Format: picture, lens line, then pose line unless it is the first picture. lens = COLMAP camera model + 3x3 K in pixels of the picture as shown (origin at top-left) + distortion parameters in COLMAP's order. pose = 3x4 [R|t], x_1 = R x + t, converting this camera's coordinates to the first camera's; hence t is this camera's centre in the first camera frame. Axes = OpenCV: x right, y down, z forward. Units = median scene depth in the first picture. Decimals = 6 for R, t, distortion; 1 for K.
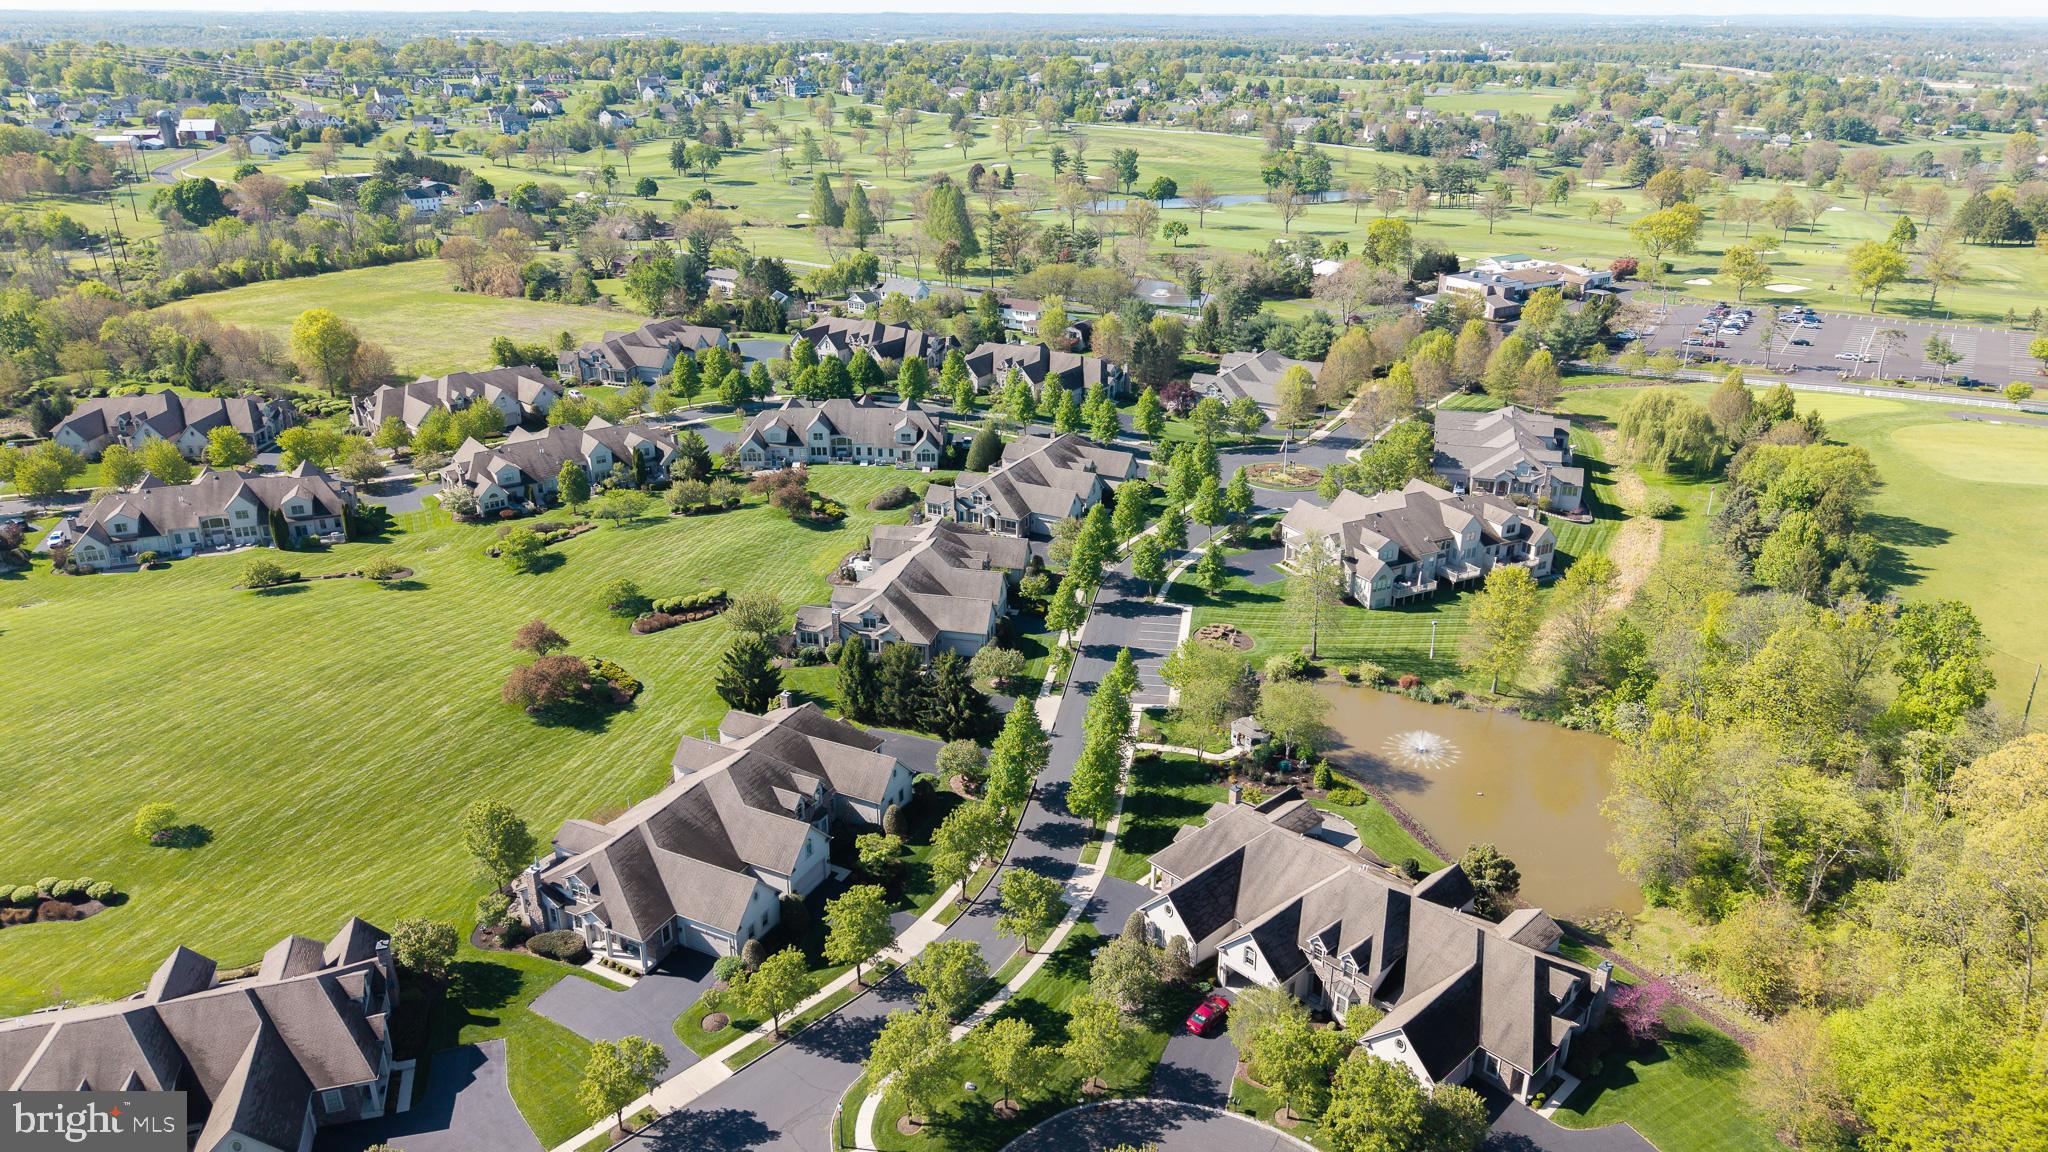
lens RADIAL K [[1374.1, 0, 1024.0], [0, 1374.1, 576.0], [0, 0, 1]] dist [0.028762, -0.026898]
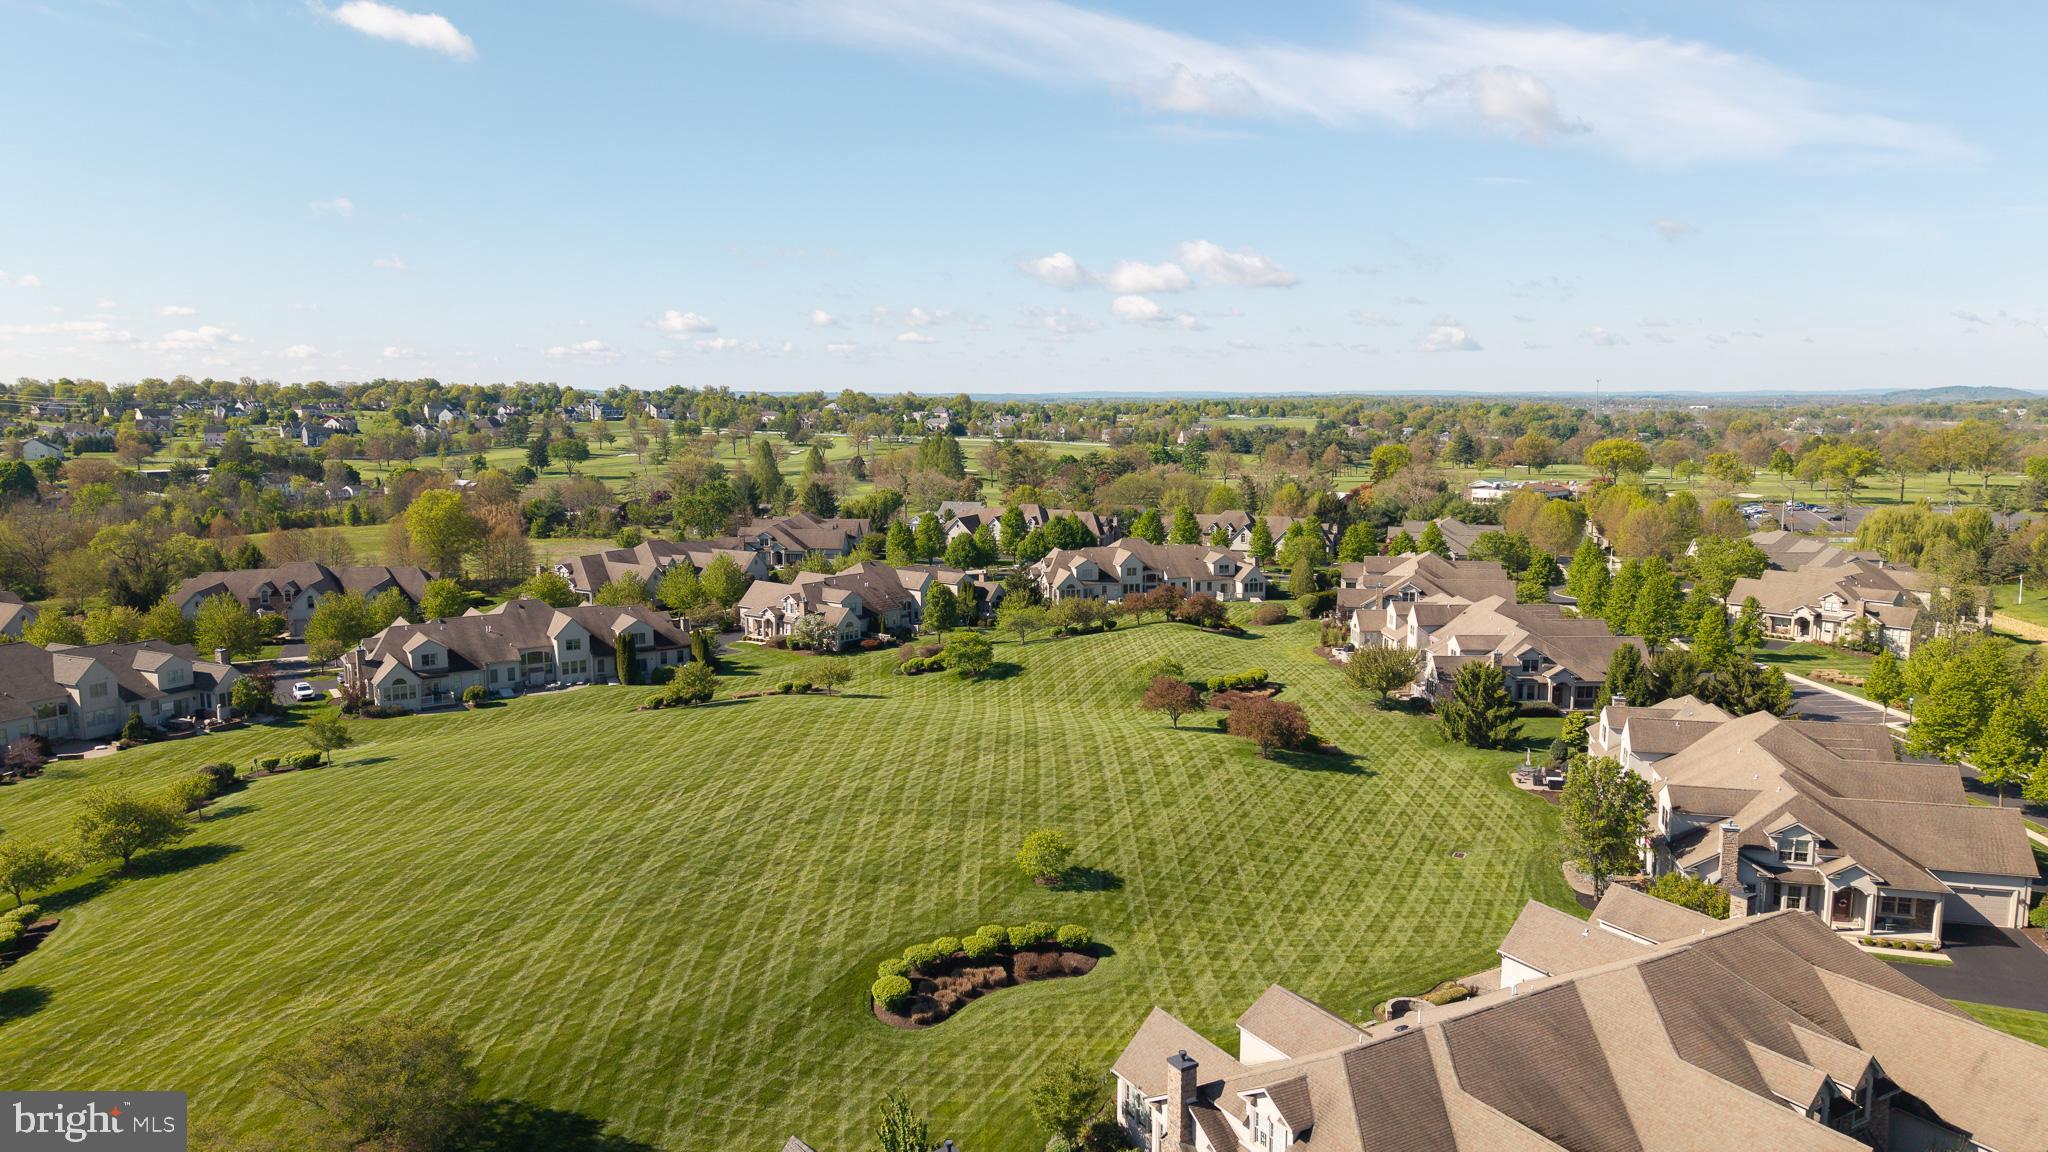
lens RADIAL K [[1366.7, 0, 1025.4], [0, 1366.7, 579.4], [0, 0, 1]] dist [0.047531, -0.049857]
pose [[0.974482, -0.035379, 0.221659, -0.130362], [0.089430, 0.966934, -0.238830, 0.034145], [-0.205880, 0.252559, 0.945425, 0.055434]]
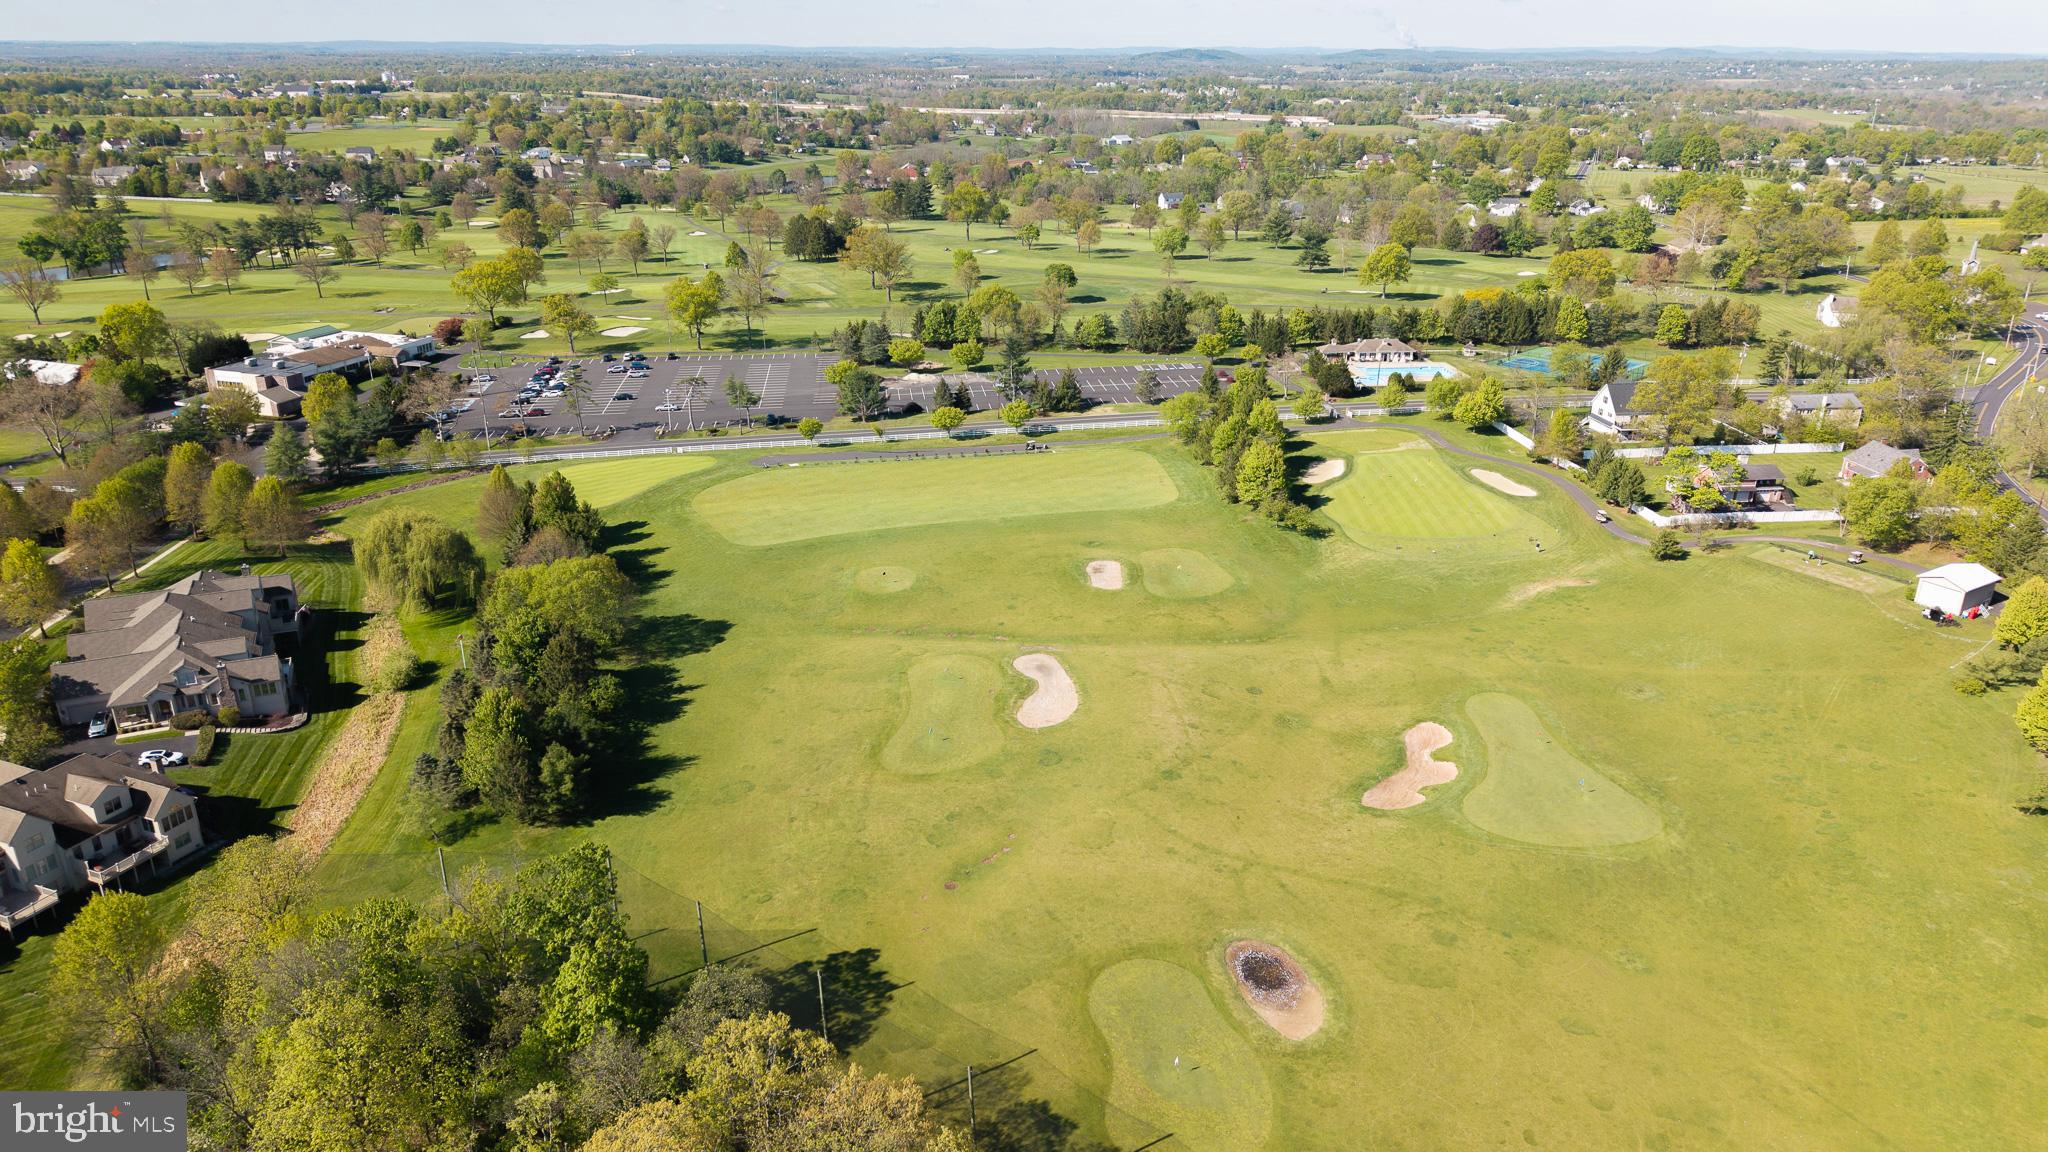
lens RADIAL K [[1390.2, 0, 1024.0], [0, 1390.2, 576.0], [0, 0, 1]] dist [0.011512, -0.006877]
pose [[0.769098, -0.228885, 0.596741, 0.082258], [0.241334, 0.968557, 0.060459, -0.019931], [-0.591816, 0.097515, 0.800153, 0.049619]]
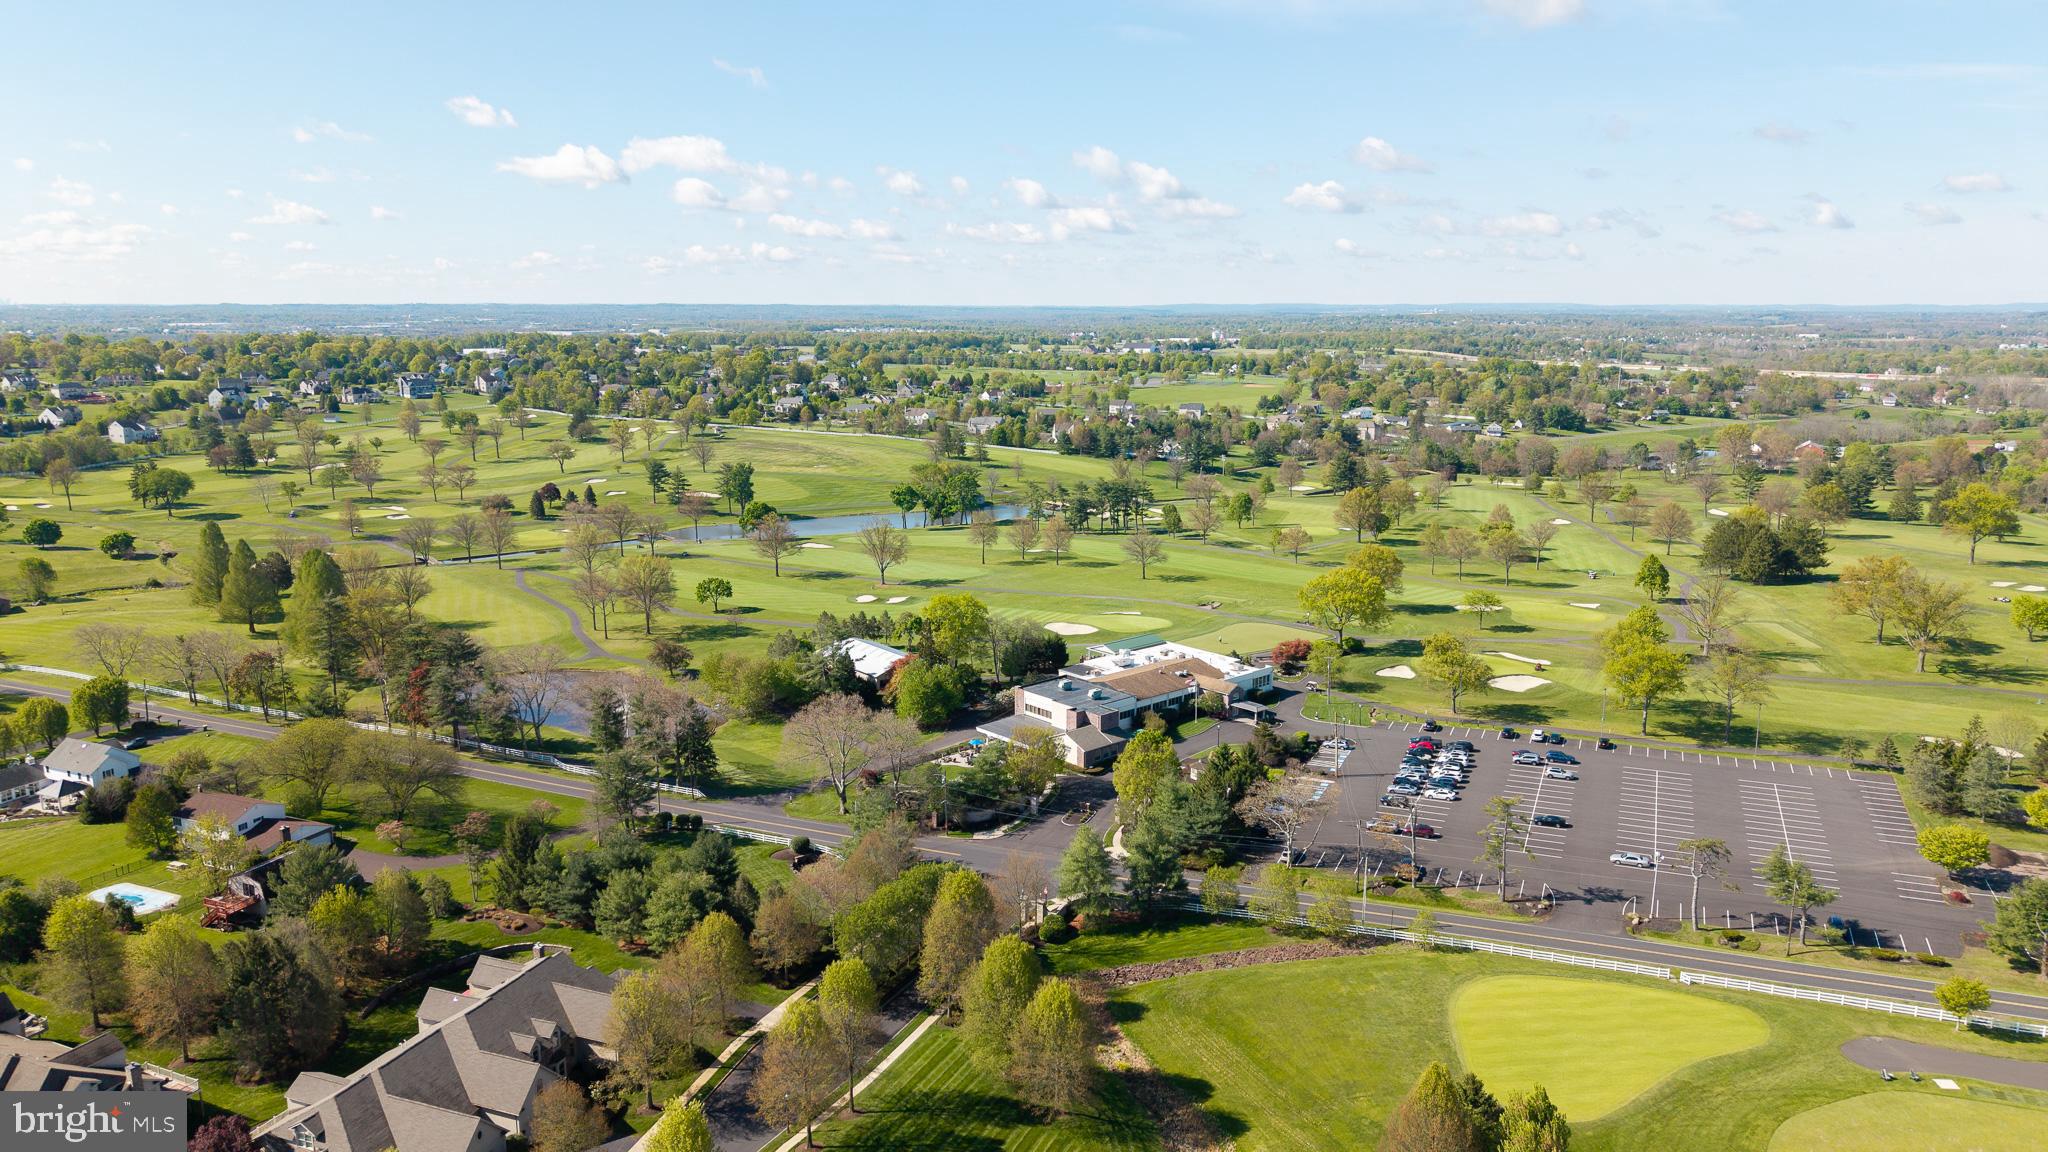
lens RADIAL K [[1365.1, 0, 1023.7], [0, 1365.1, 582.0], [0, 0, 1]] dist [0.090655, -0.122759]
pose [[0.988164, -0.034152, 0.149554, 0.109393], [0.061496, 0.981331, -0.182231, -0.077429], [-0.140538, 0.189271, 0.971816, 0.188546]]
